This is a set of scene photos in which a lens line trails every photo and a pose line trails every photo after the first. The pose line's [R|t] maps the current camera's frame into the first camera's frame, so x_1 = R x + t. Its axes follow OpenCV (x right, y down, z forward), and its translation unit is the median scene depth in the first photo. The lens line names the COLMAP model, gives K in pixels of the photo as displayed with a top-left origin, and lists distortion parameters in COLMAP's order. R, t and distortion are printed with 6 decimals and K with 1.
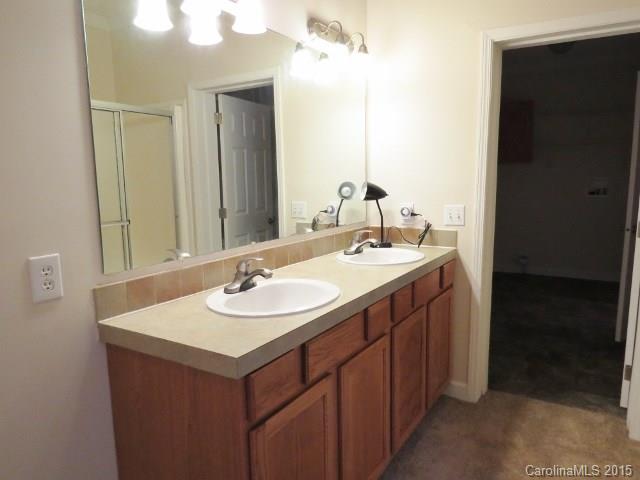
lens RADIAL K [[456.3, 0, 320.0], [0, 456.3, 240.0], [0, 0, 1]] dist [-0.023339, 0.000341]
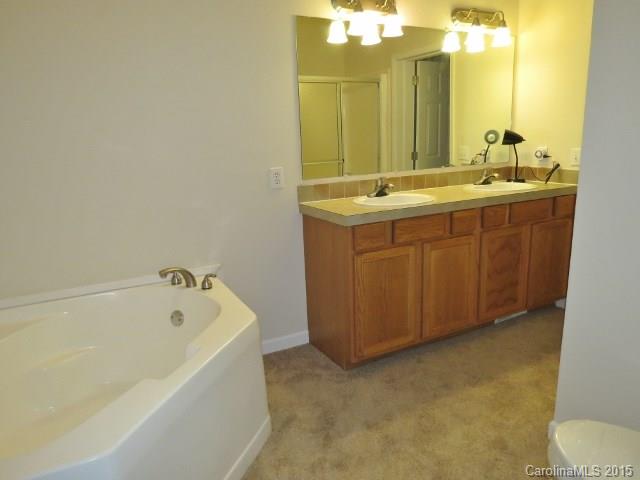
lens RADIAL K [[456.3, 0, 320.0], [0, 456.3, 240.0], [0, 0, 1]] dist [-0.023339, 0.000341]
pose [[0.858486, 0.100643, -0.502865, 0.320889], [-0.045592, 0.991650, 0.120634, 0.047157], [0.510807, -0.080636, 0.855905, -0.362827]]
